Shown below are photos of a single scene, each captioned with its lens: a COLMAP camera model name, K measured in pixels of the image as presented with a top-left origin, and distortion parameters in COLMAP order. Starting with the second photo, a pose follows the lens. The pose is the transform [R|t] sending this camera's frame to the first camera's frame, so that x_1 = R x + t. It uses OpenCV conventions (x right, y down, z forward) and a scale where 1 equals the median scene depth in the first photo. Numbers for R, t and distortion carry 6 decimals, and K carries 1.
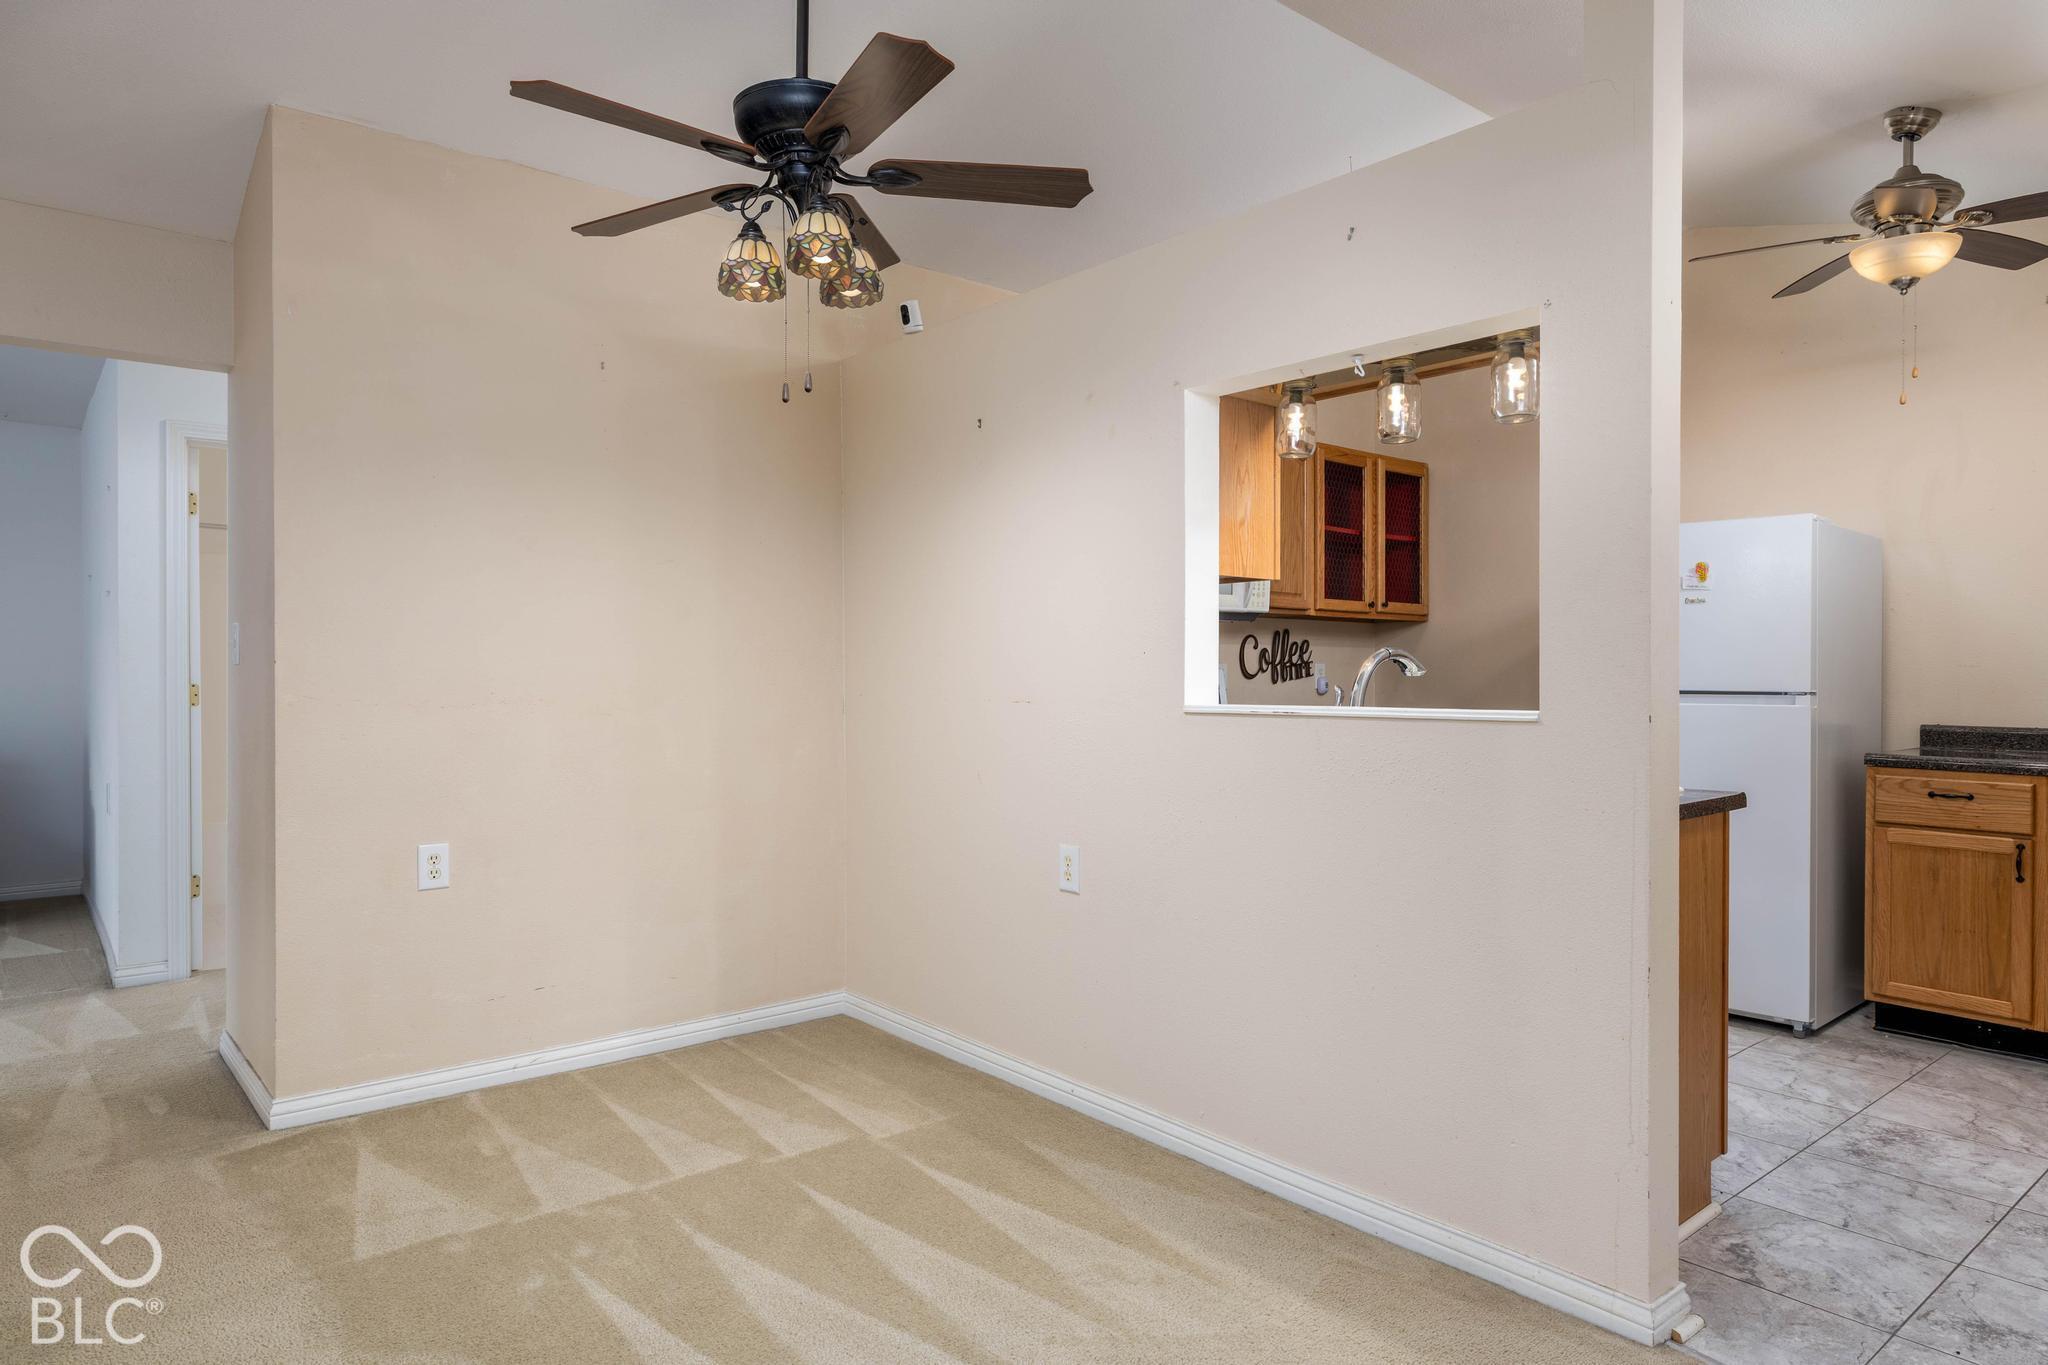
lens RADIAL K [[1229.8, 0, 1005.2], [0, 1229.8, 681.7], [0, 0, 1]] dist [-0.002843, 0.000901]
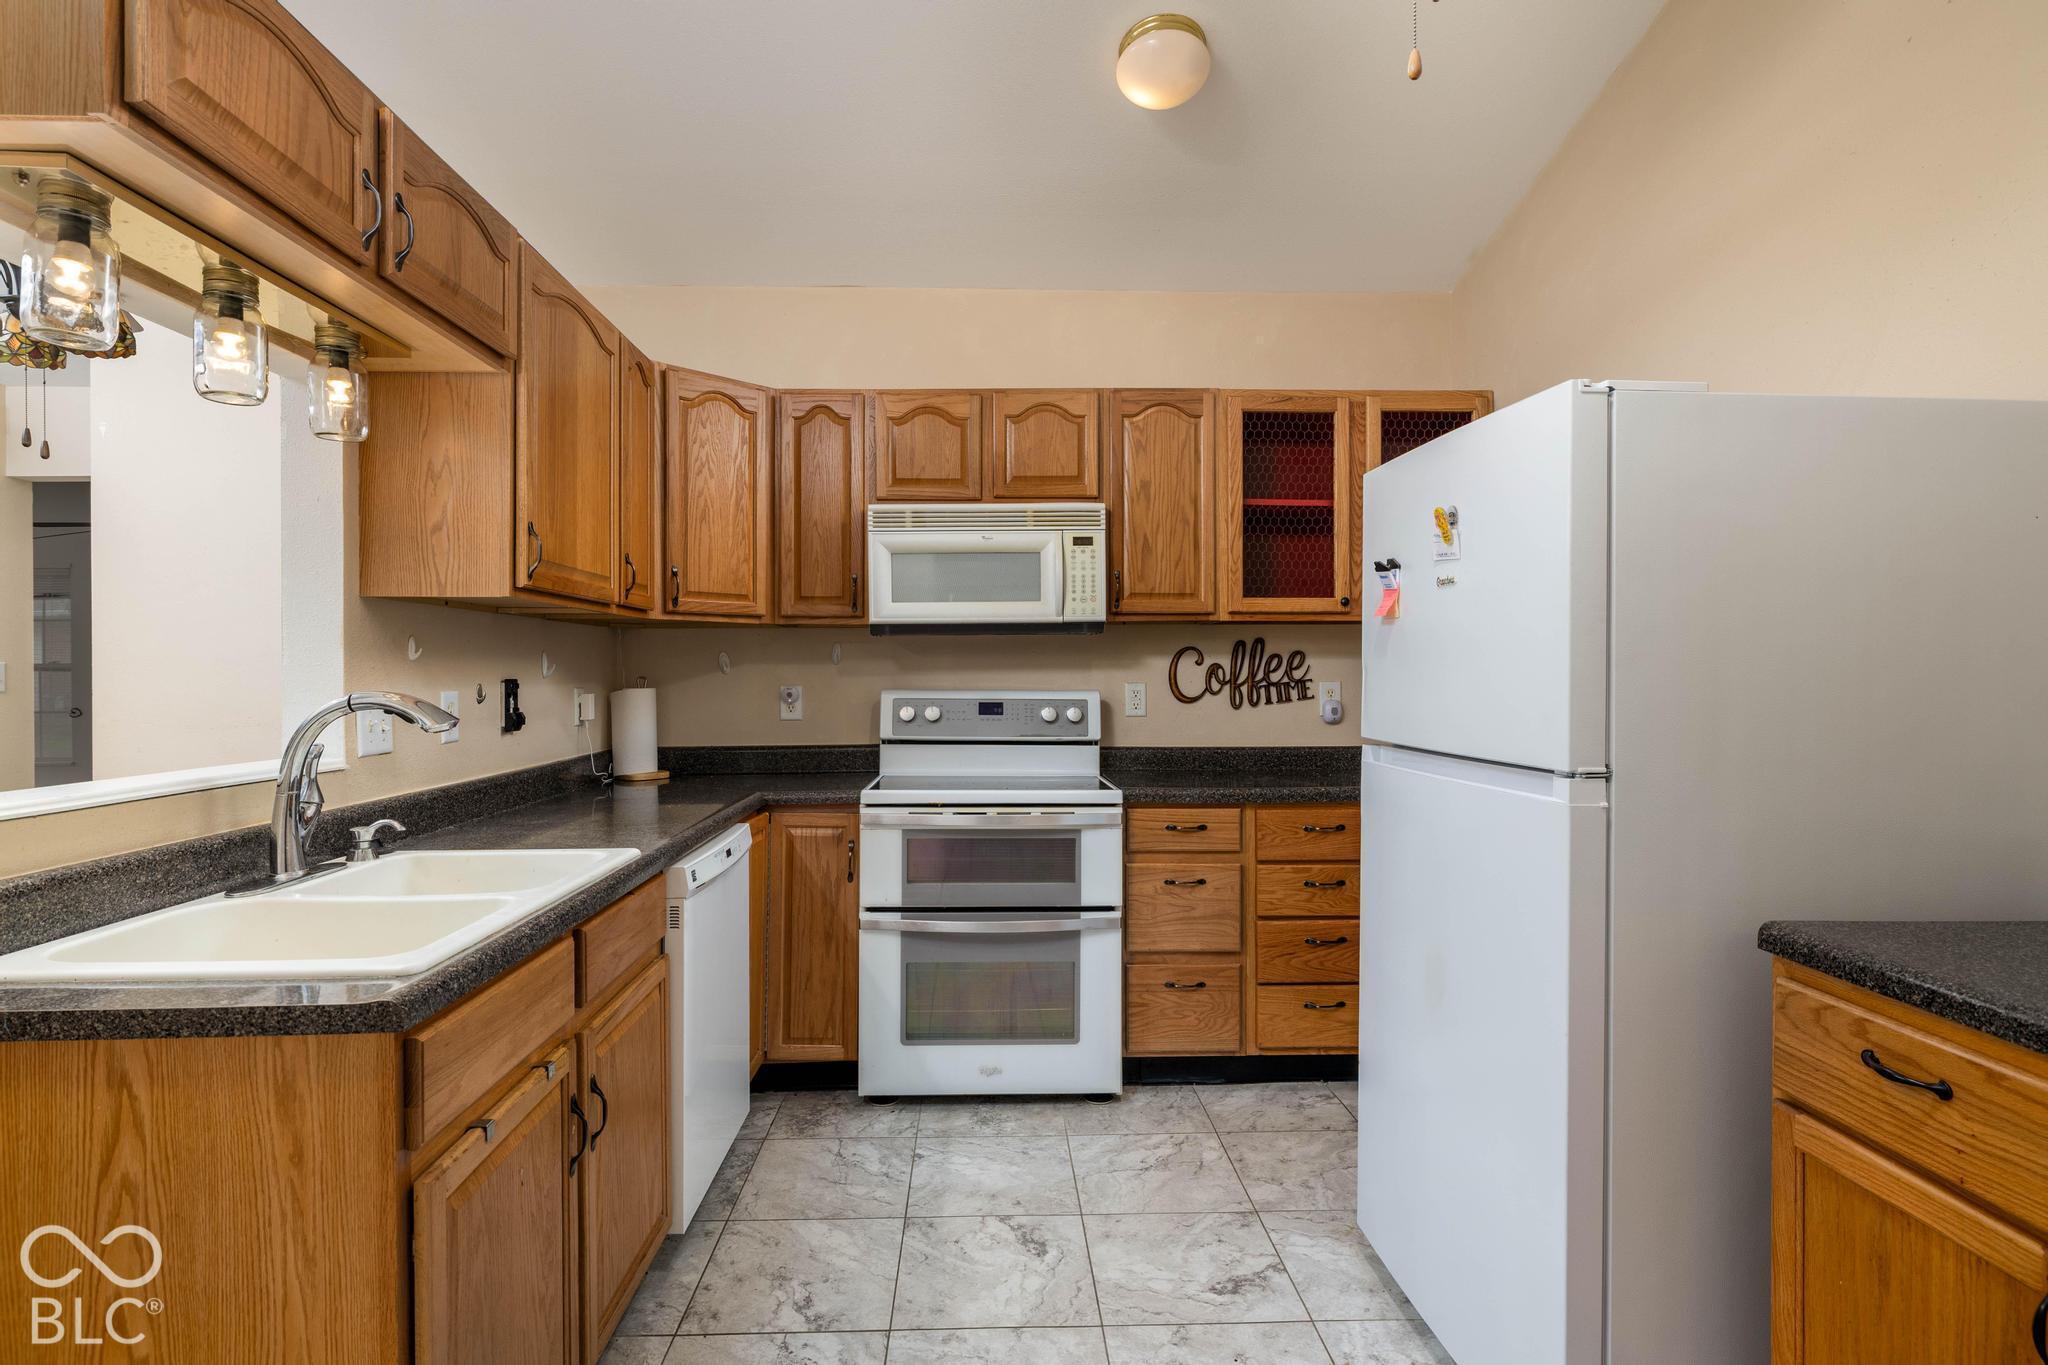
lens RADIAL K [[1034.4, 0, 1007.8], [0, 1034.4, 675.8], [0, 0, 1]] dist [-0.004427, 0.002010]
pose [[0.793469, -0.002331, -0.608606, 0.528664], [0.001872, 0.999997, -0.001389, -0.019637], [0.608608, -0.000037, 0.793471, 0.416632]]
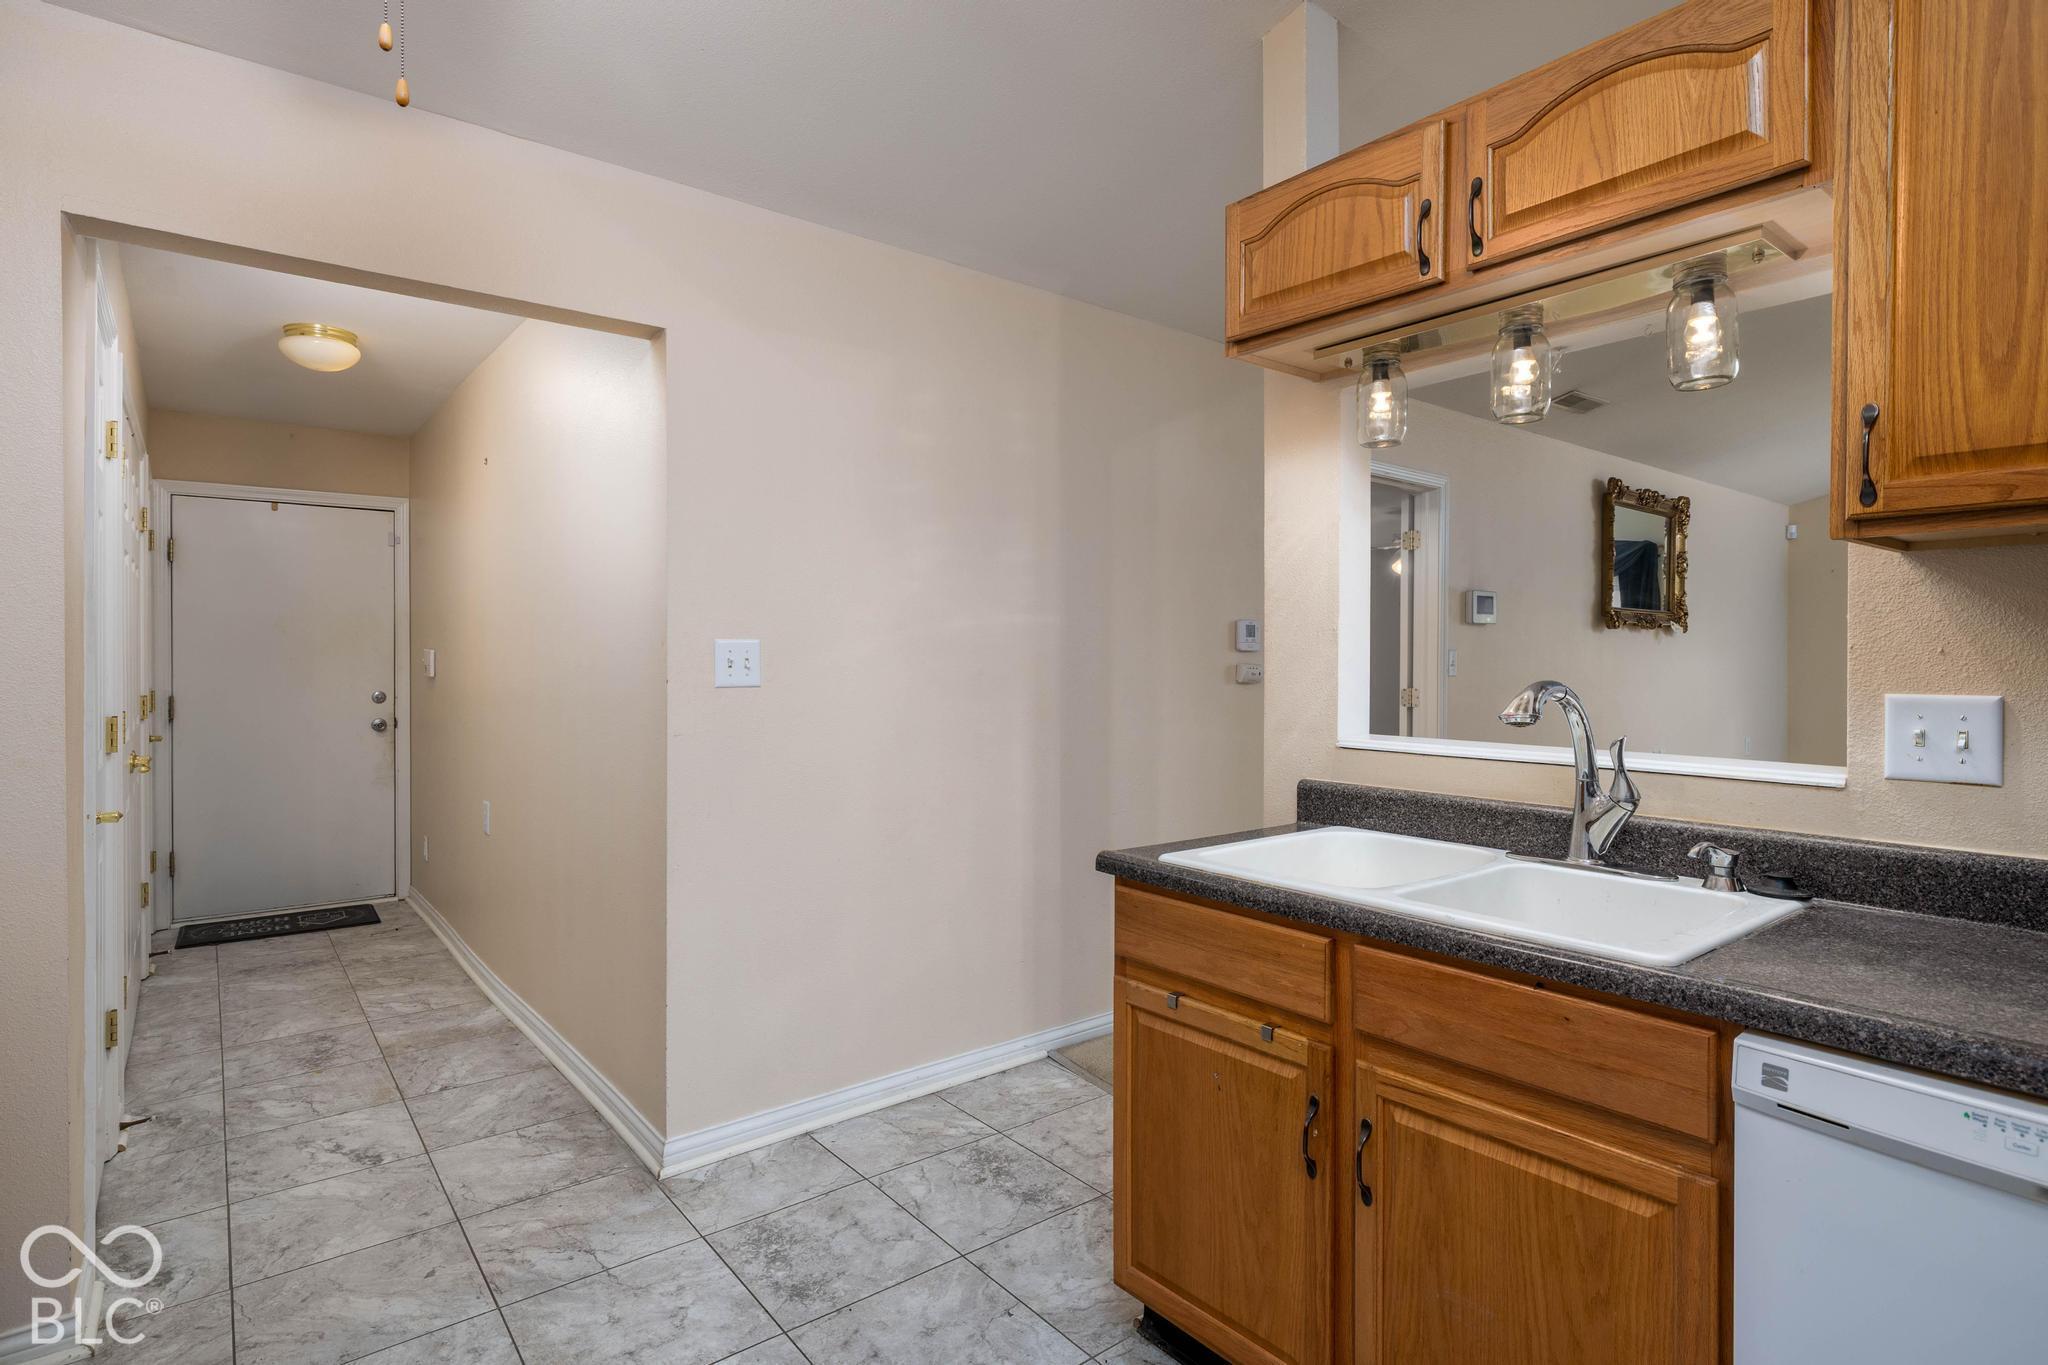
lens RADIAL K [[1034.4, 0, 1023.1], [0, 1034.4, 675.2], [0, 0, 1]] dist [-0.004427, 0.002010]
pose [[-0.999922, -0.002322, 0.012258, 0.326450], [-0.002062, 0.999773, 0.021194, -0.023301], [-0.012305, 0.021168, -0.999700, 0.862973]]
